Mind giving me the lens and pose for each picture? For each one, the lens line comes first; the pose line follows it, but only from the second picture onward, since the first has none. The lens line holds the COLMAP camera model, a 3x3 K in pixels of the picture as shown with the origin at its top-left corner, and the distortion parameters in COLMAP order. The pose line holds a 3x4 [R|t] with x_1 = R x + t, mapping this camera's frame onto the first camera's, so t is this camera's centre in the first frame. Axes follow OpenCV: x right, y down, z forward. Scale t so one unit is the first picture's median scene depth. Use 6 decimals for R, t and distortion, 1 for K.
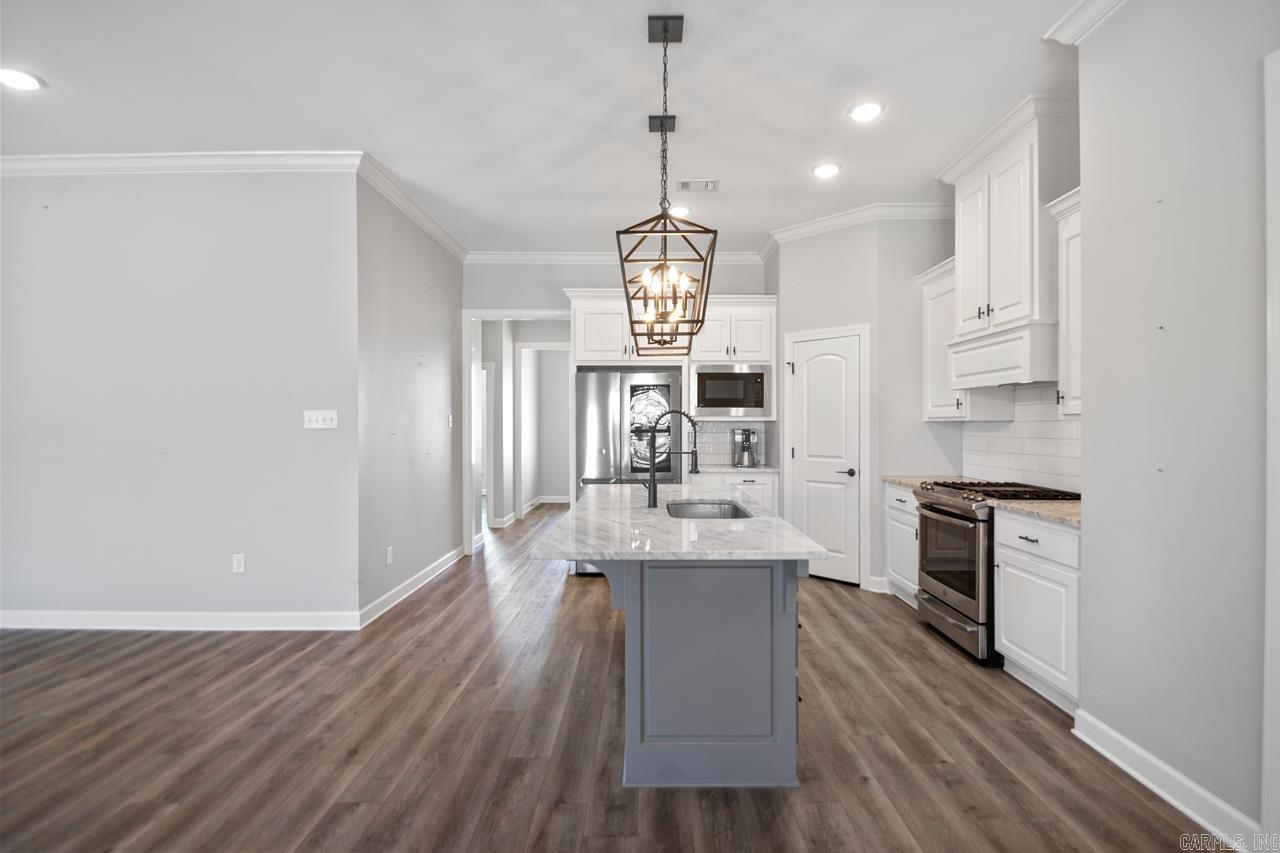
lens RADIAL K [[592.4, 0, 649.8], [0, 592.4, 426.0], [0, 0, 1]] dist [0.018766, -0.020239]
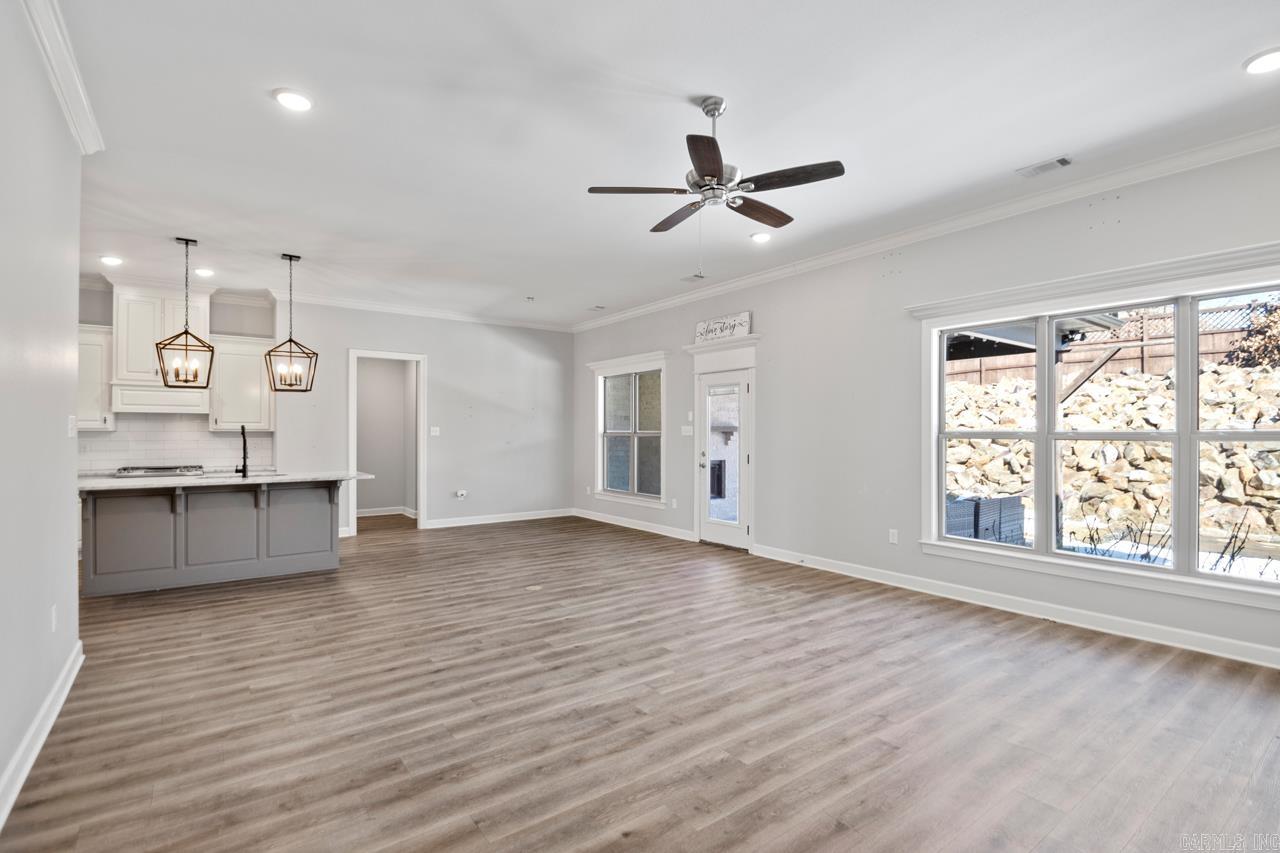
lens RADIAL K [[601.1, 0, 654.3], [0, 601.1, 434.4], [0, 0, 1]] dist [0.017641, -0.019963]
pose [[-0.602429, -0.000533, 0.798172, -2.074581], [0.002071, 0.999995, 0.002231, -0.000663], [-0.798170, 0.002997, -0.602425, 1.011282]]
